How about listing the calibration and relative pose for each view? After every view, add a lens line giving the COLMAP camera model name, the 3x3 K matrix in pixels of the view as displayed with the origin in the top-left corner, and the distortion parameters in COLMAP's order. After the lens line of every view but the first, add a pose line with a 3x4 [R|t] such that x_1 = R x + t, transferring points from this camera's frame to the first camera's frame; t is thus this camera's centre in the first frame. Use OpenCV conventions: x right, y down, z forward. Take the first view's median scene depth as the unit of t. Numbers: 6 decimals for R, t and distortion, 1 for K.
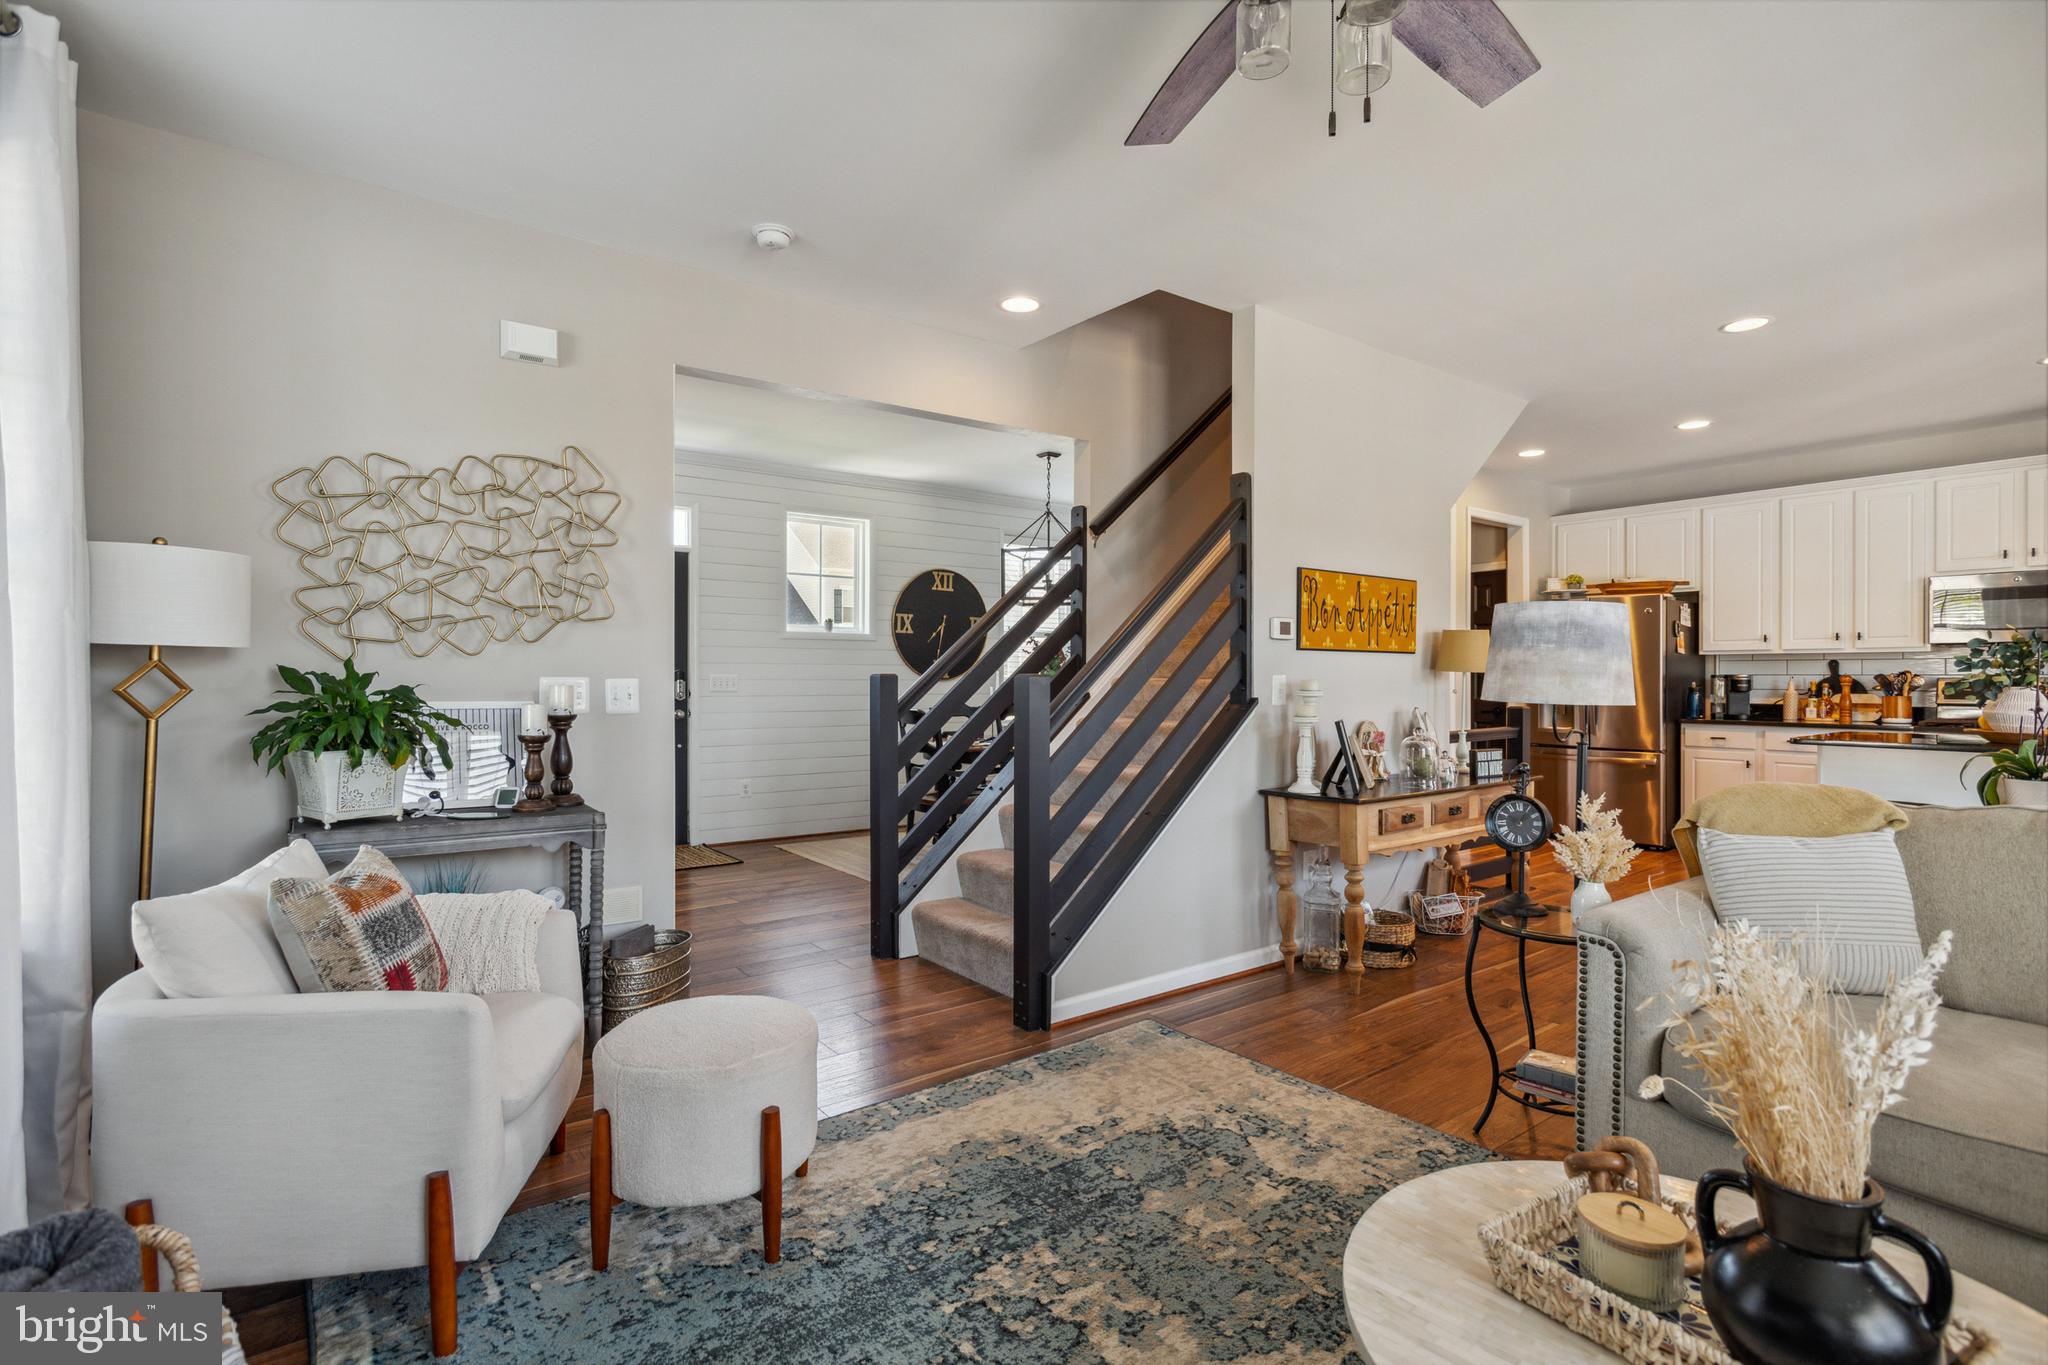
lens RADIAL K [[968.8, 0, 1024.0], [0, 968.8, 682.5], [0, 0, 1]] dist [-0.004609, -0.000069]
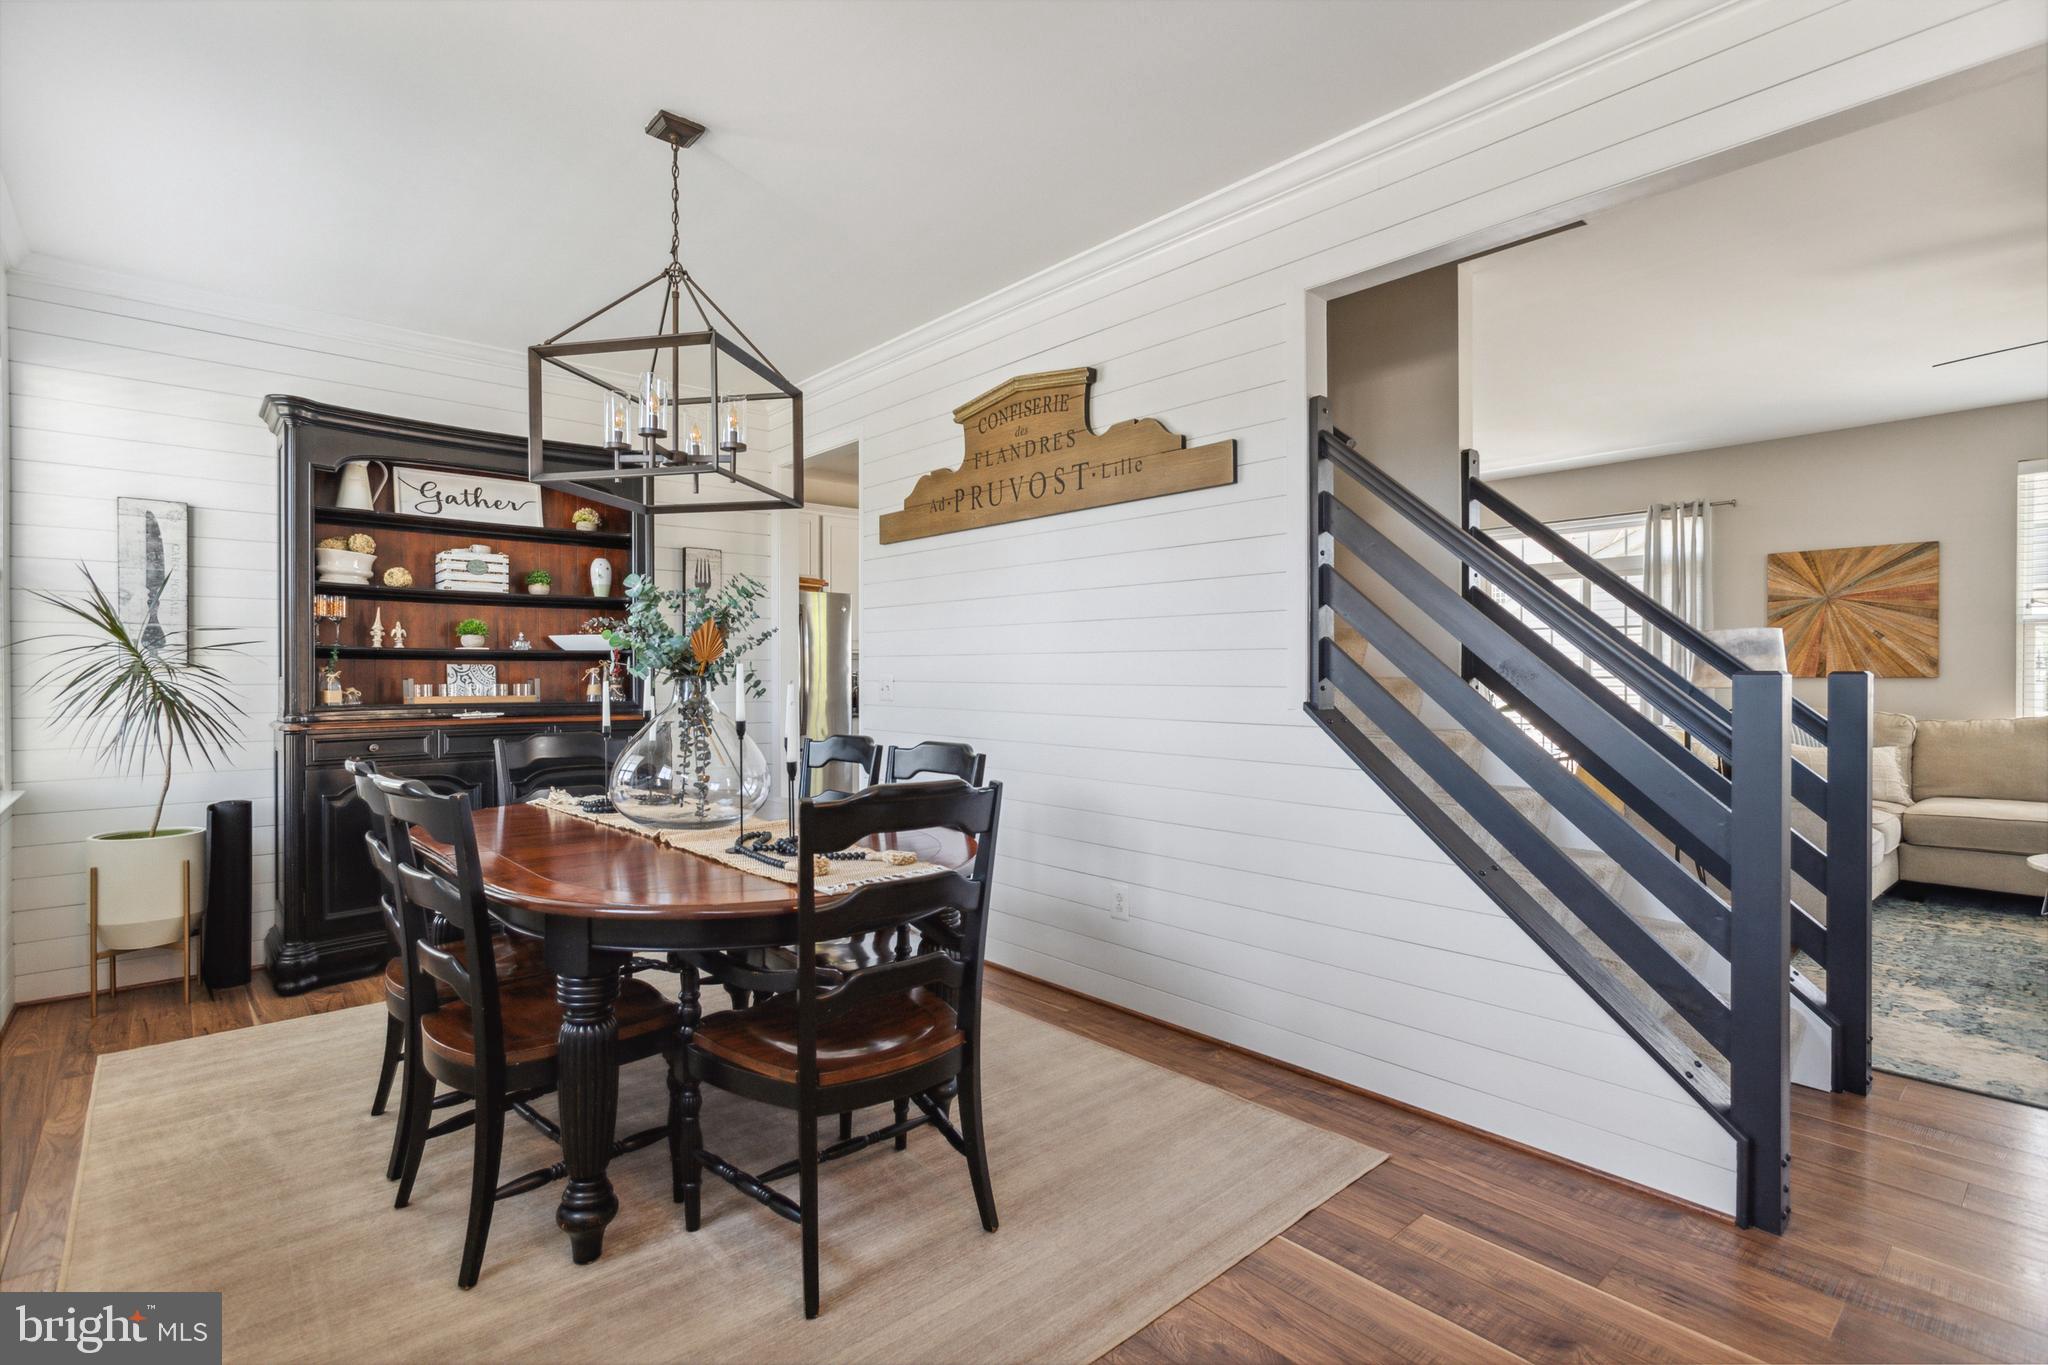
lens RADIAL K [[989.3, 0, 1038.8], [0, 989.3, 676.5], [0, 0, 1]] dist [-0.000661, 0.015130]
pose [[-0.099602, -0.005396, 0.995013, -1.016654], [0.009182, 0.999938, 0.006342, -0.022648], [-0.994985, 0.009768, -0.099547, 2.305560]]
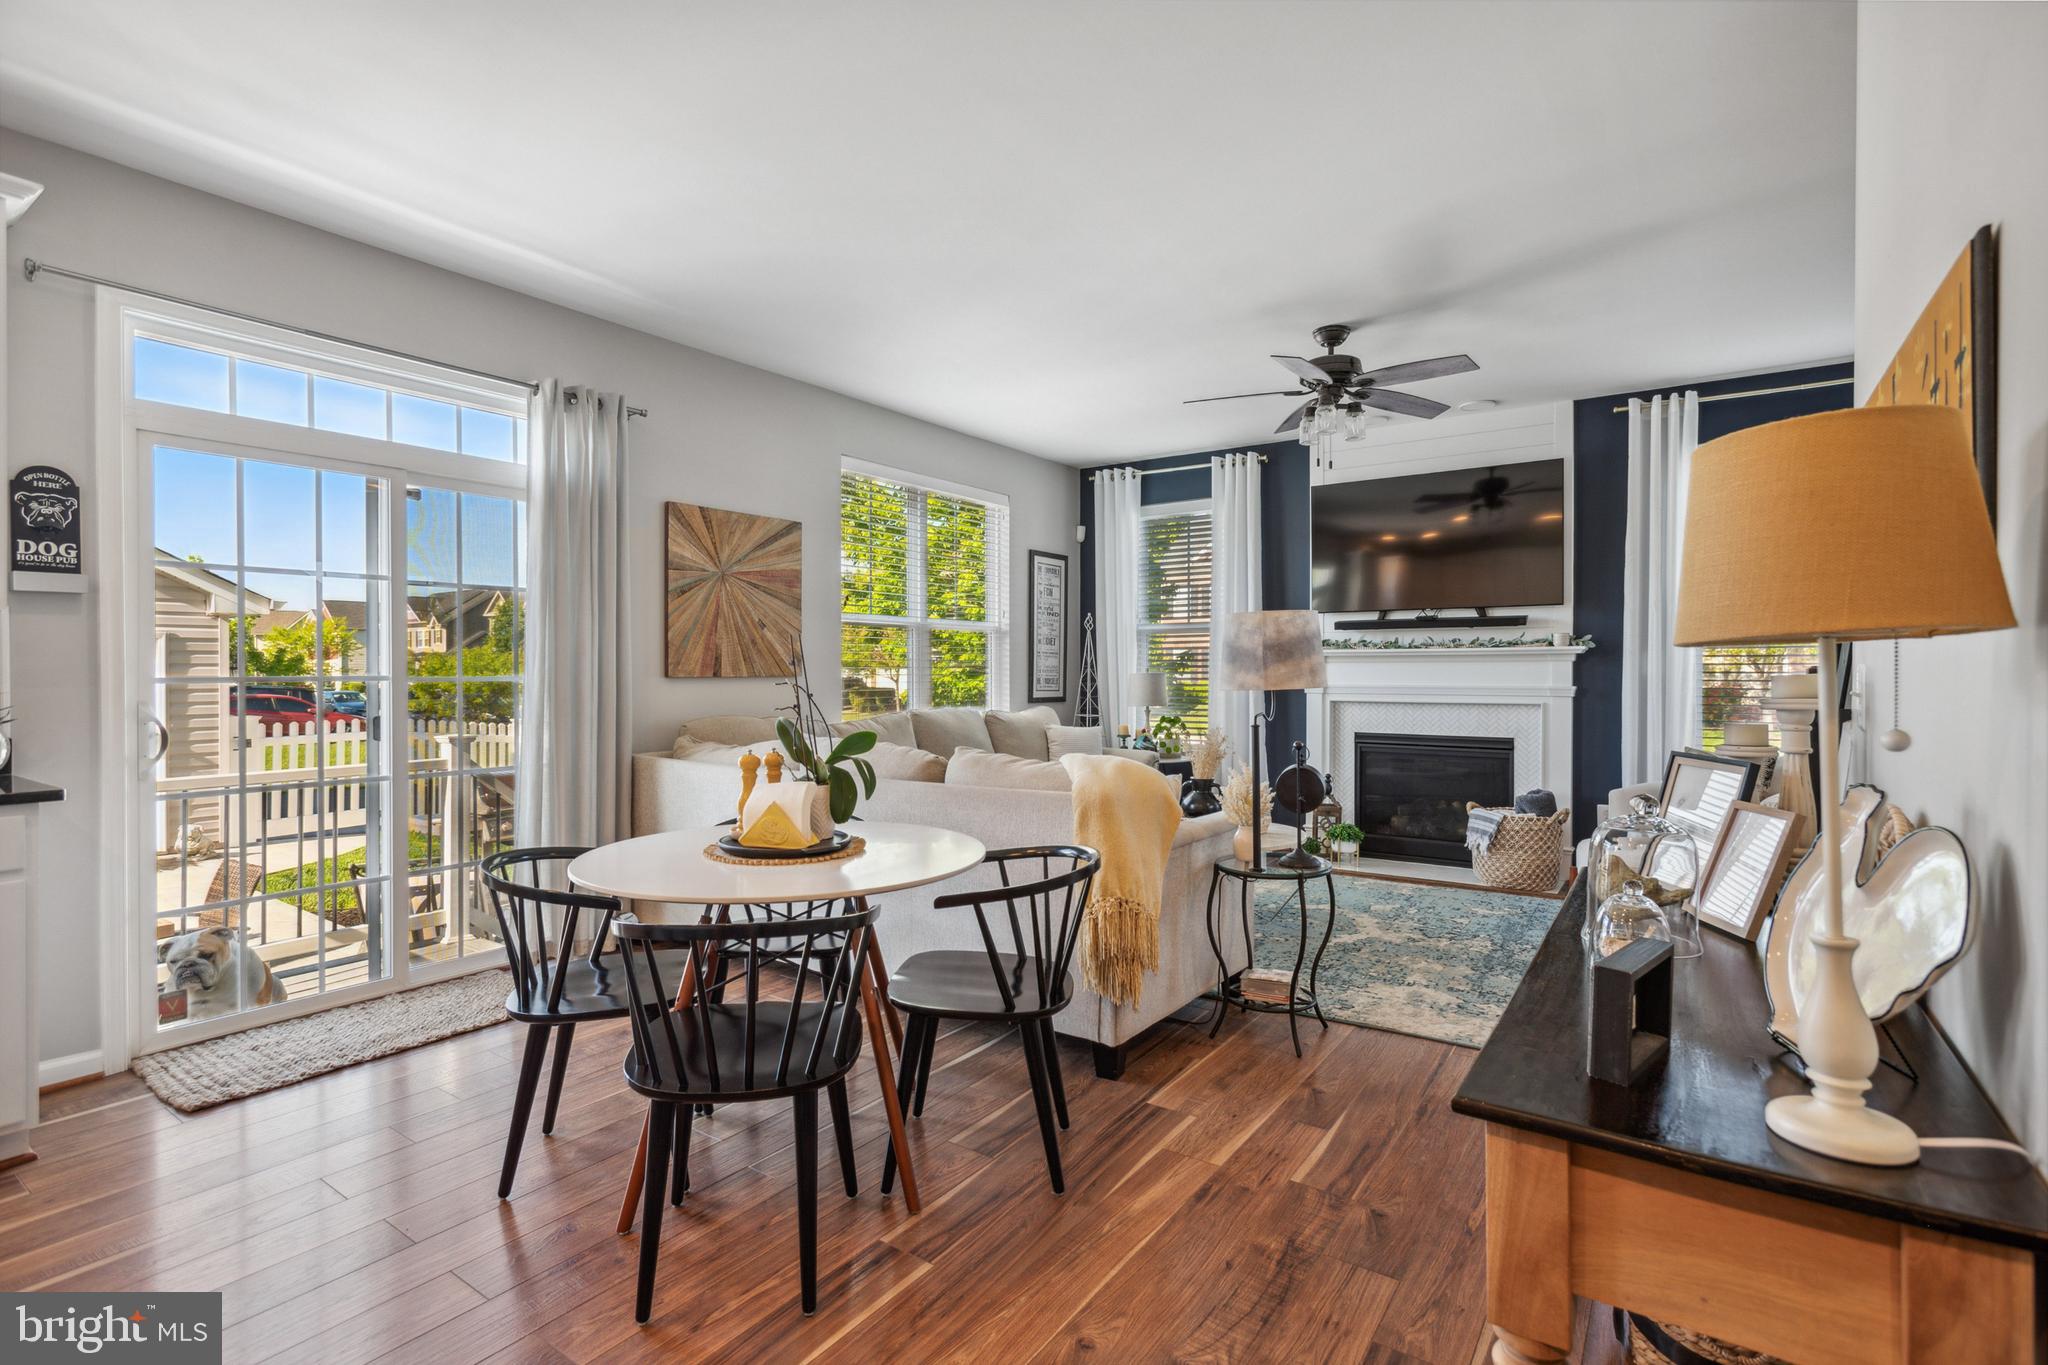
lens RADIAL K [[979.3, 0, 1013.0], [0, 979.3, 675.5], [0, 0, 1]] dist [-0.017367, 0.014620]
pose [[-0.952429, 0.002180, -0.304751, 1.227661], [-0.001320, 0.999936, 0.011276, -0.011620], [0.304756, 0.011142, -0.952365, 2.054105]]
